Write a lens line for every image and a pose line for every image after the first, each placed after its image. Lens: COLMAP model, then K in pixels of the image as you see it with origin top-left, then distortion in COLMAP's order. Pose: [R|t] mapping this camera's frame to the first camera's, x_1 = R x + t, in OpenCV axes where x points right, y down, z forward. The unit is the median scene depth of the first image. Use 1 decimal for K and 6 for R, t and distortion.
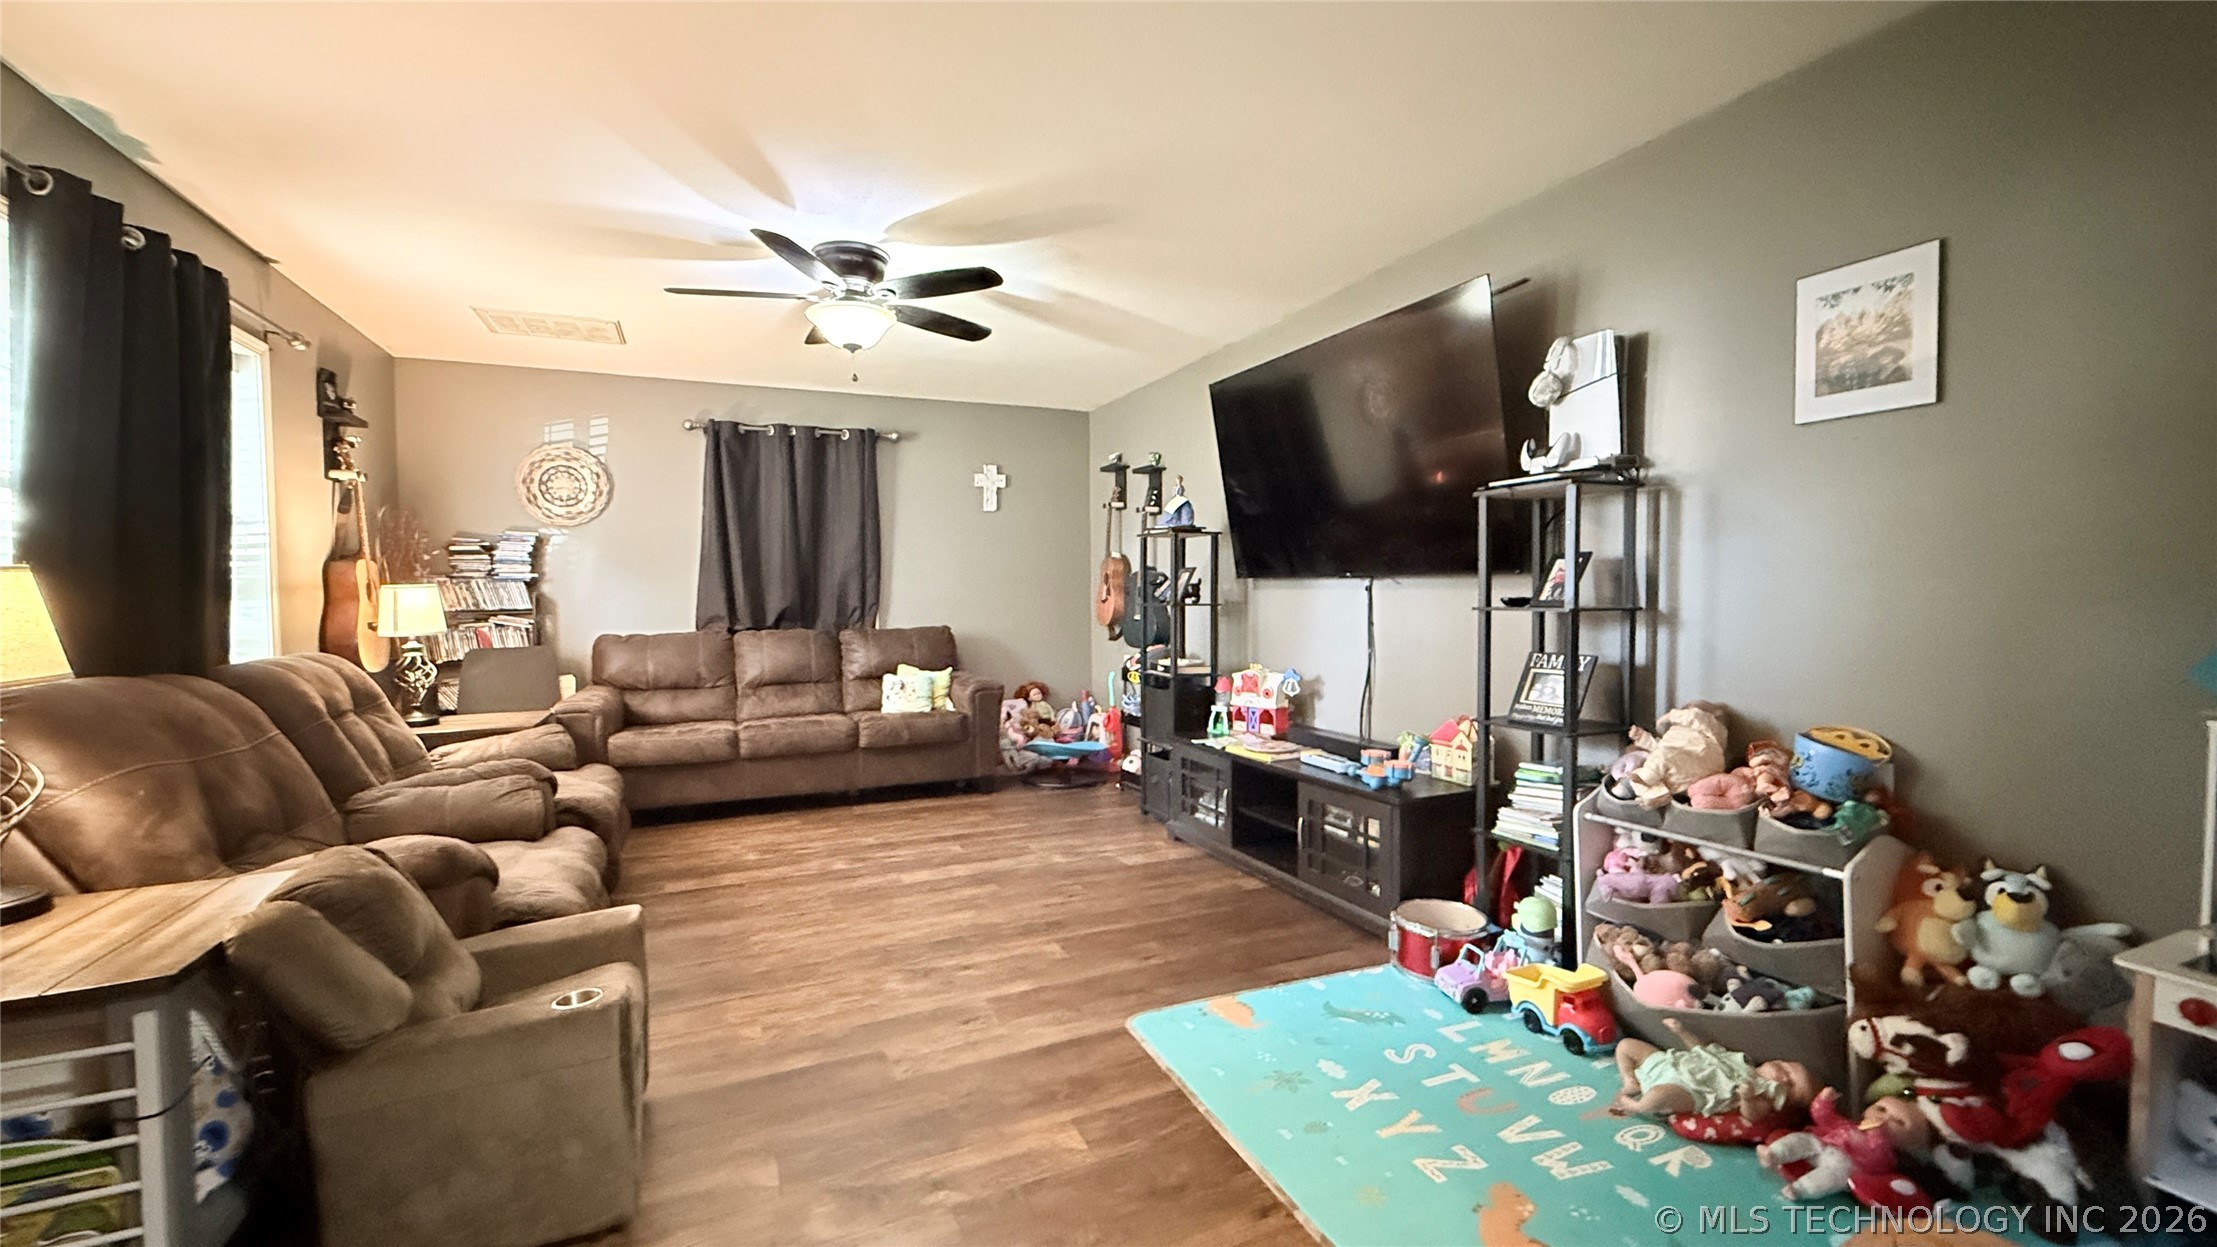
lens RADIAL K [[881.8, 0, 1104.7], [0, 881.8, 624.4], [0, 0, 1]] dist [-0.000773, -0.000273]
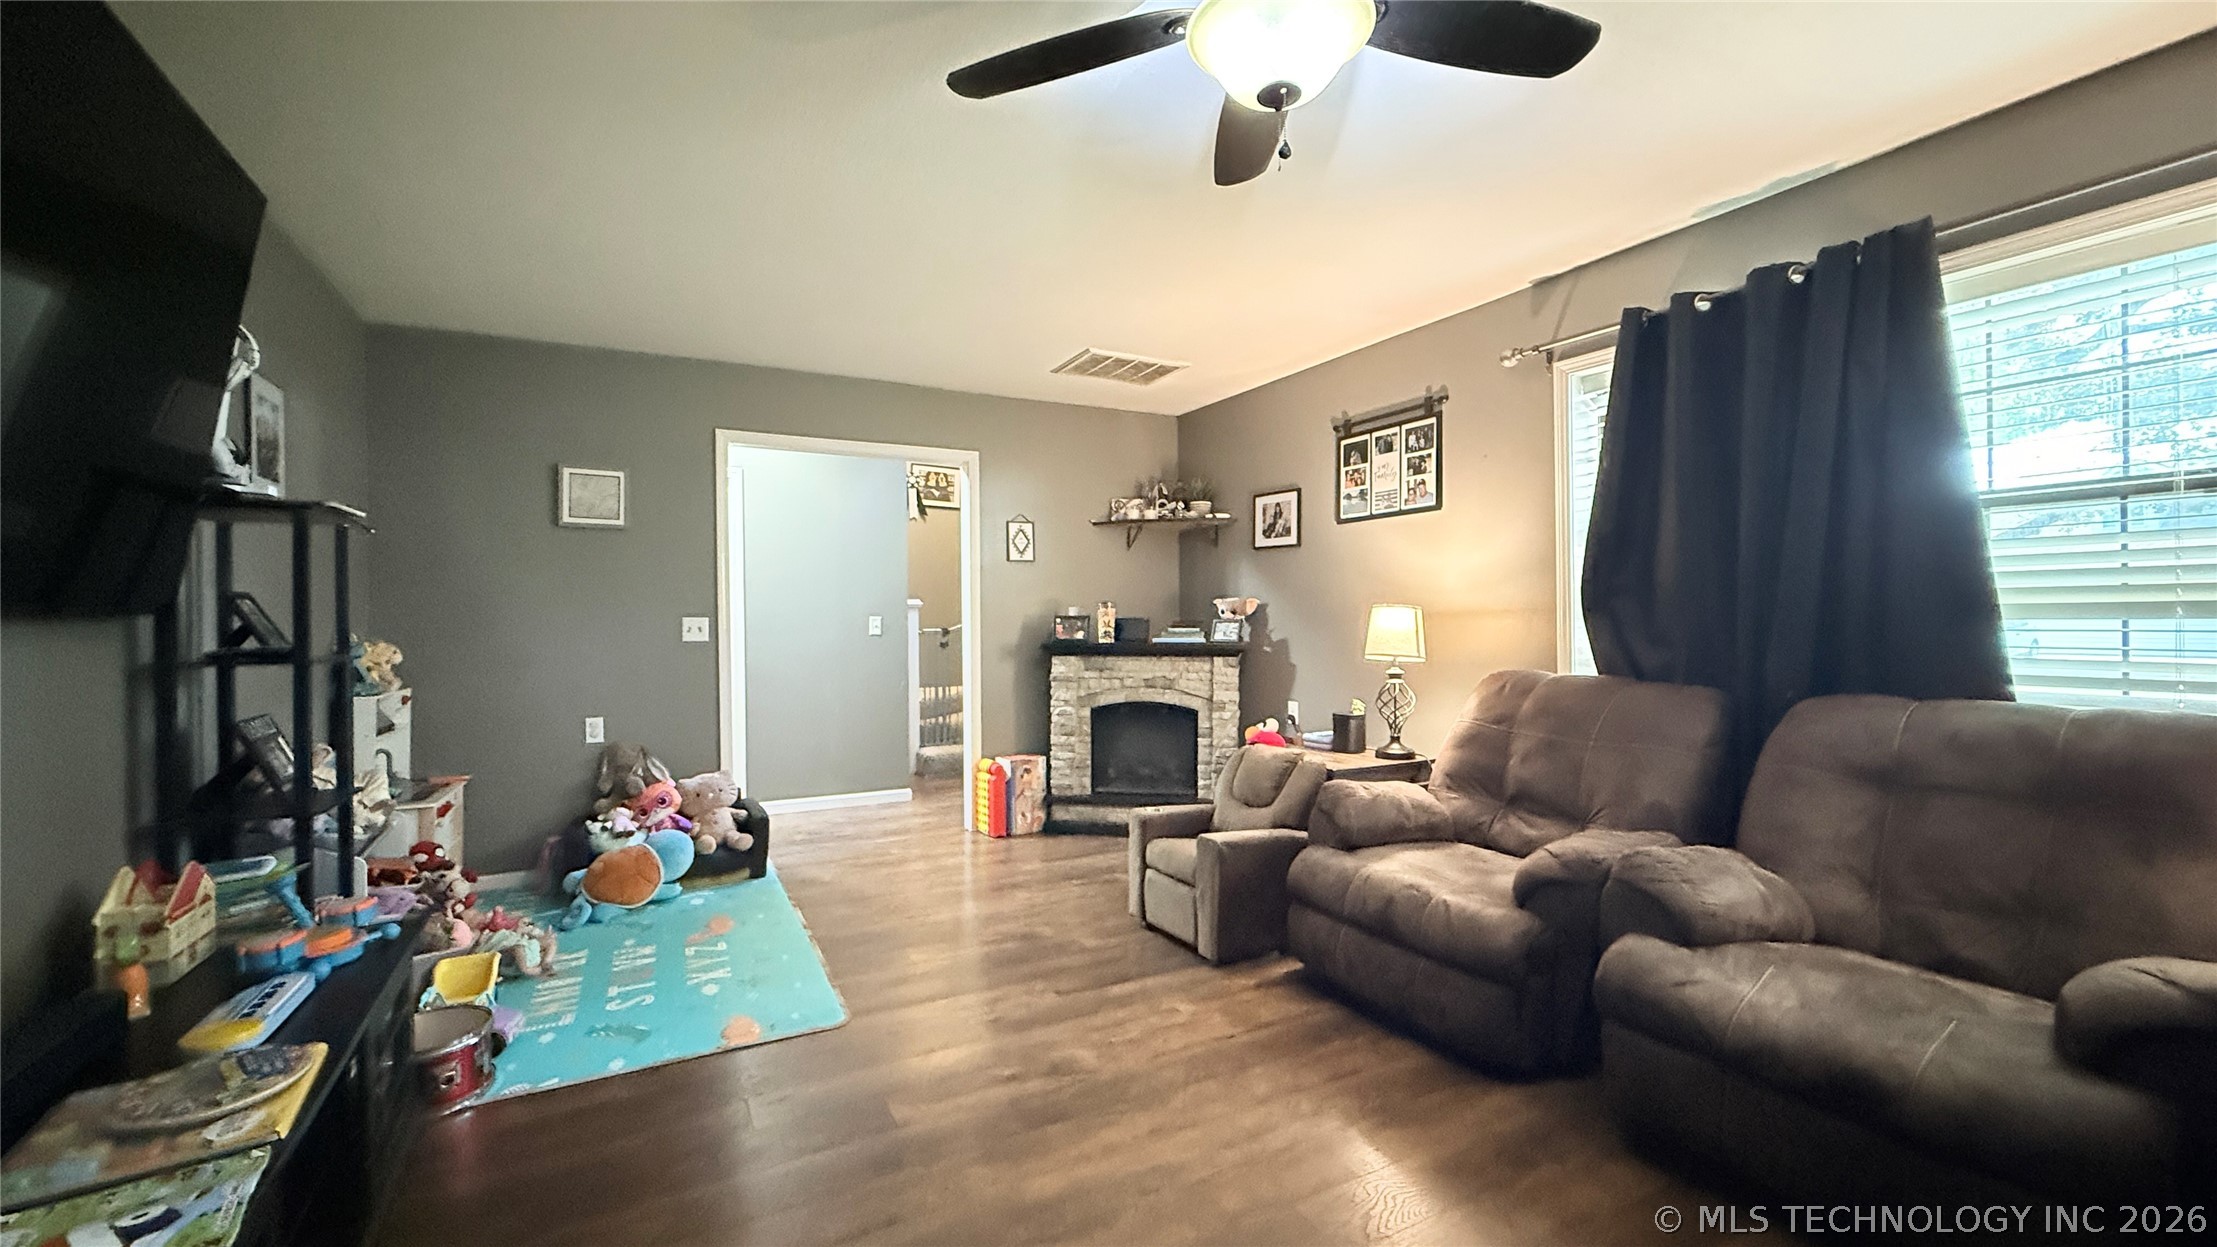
lens RADIAL K [[881.8, 0, 1103.7], [0, 881.8, 623.3], [0, 0, 1]] dist [-0.000773, -0.000273]
pose [[-0.997377, 0.018905, -0.069871, -0.142970], [0.015886, 0.998927, 0.043509, -0.053856], [0.070618, 0.042284, -0.996607, 1.334849]]
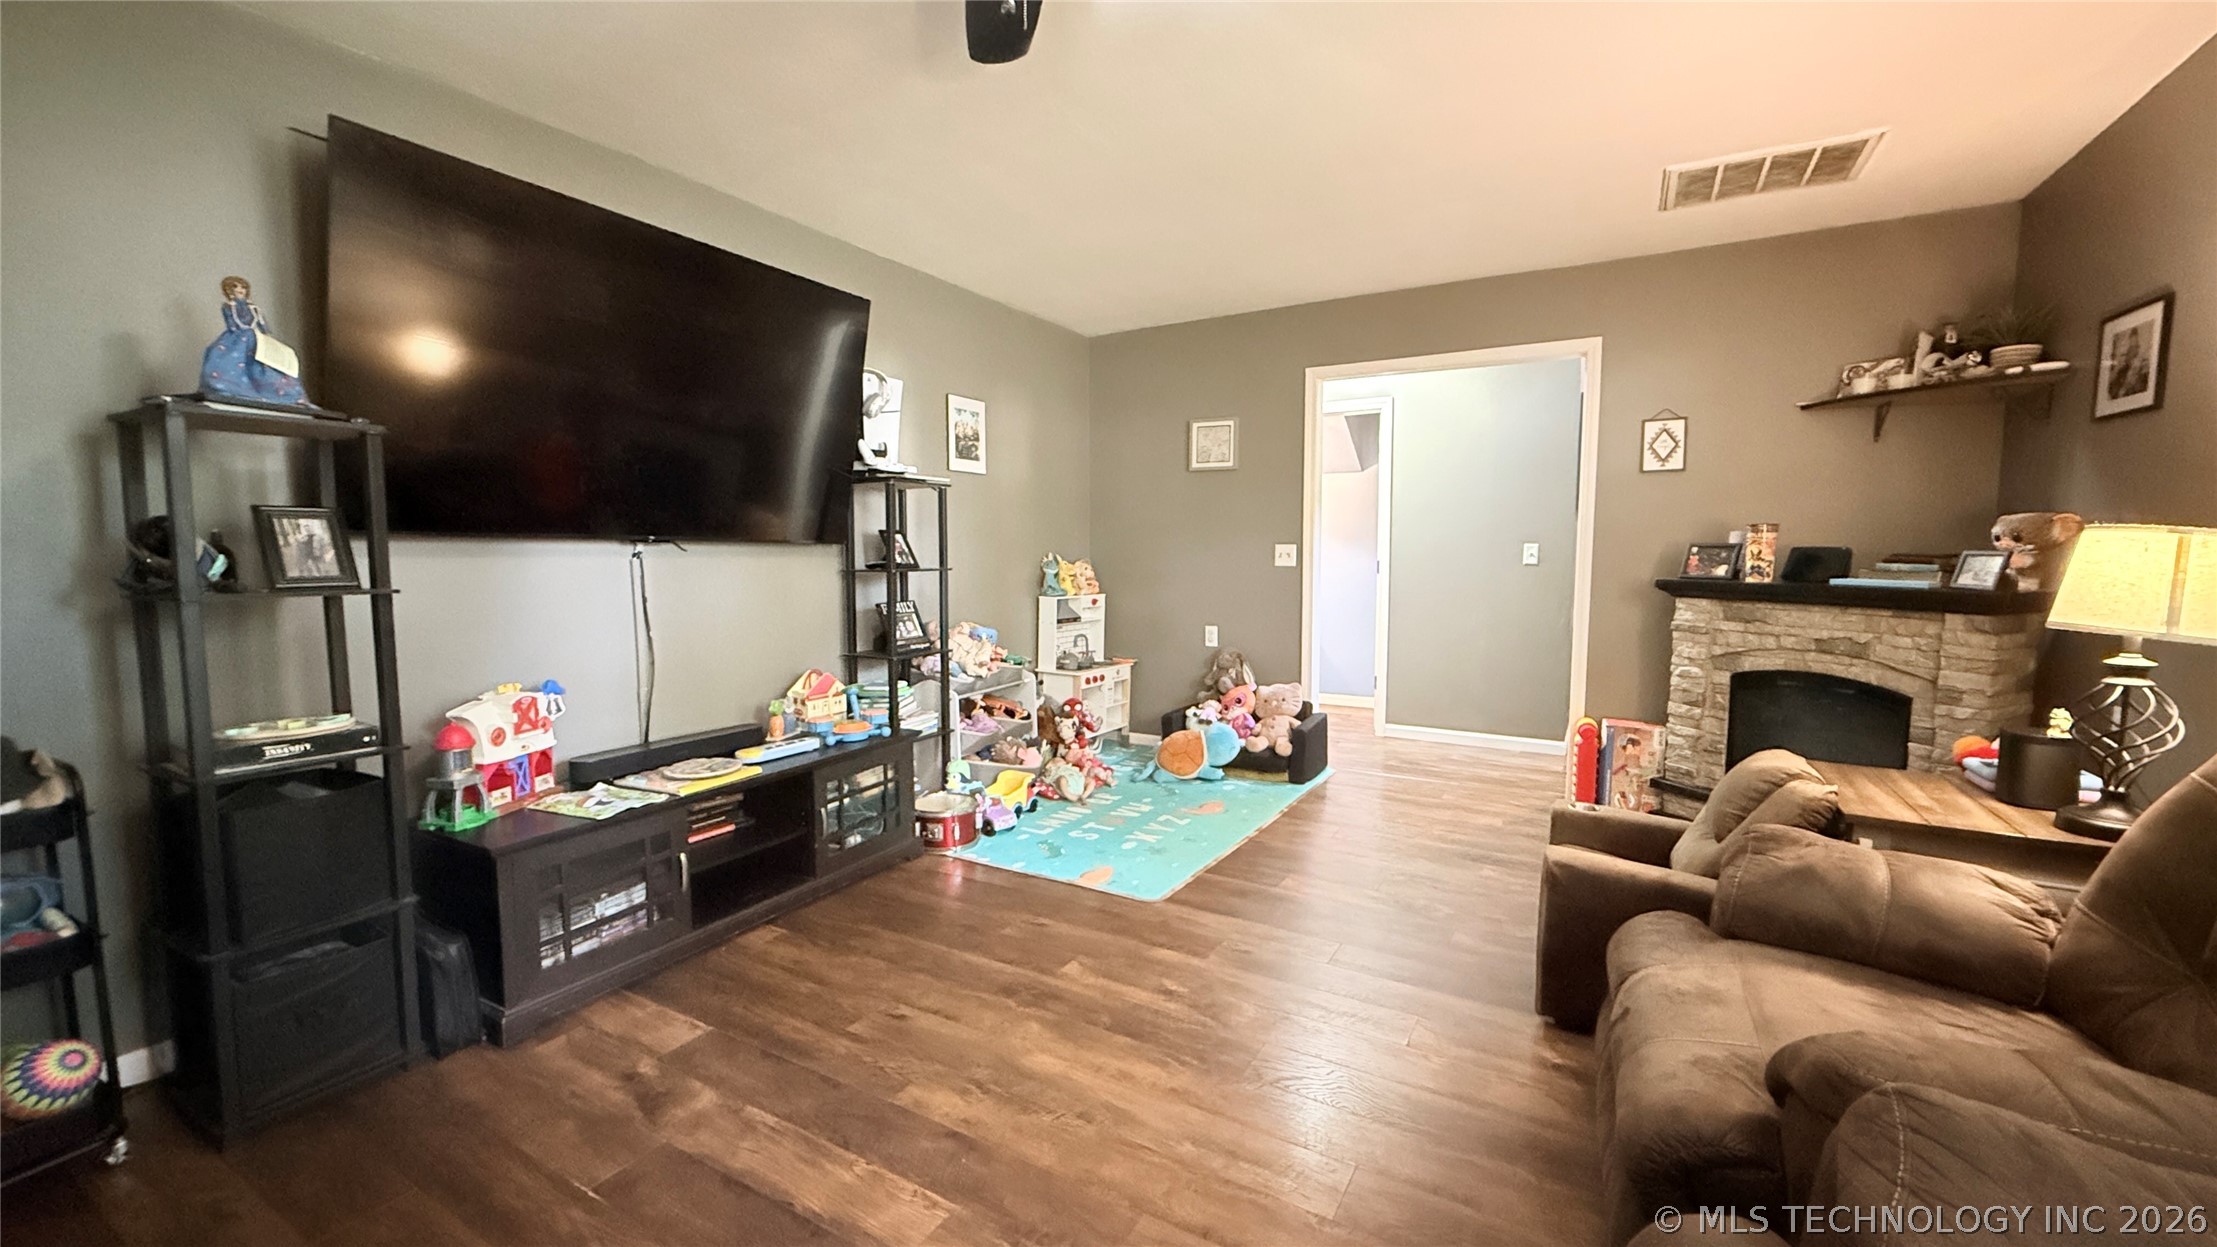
lens RADIAL K [[881.8, 0, 1098.5], [0, 881.8, 625.3], [0, 0, 1]] dist [-0.000773, -0.000273]
pose [[-0.578840, -0.059080, 0.813298, -0.586607], [0.038391, 0.994292, 0.099551, -0.041264], [-0.814537, 0.088848, -0.573268, 1.116293]]
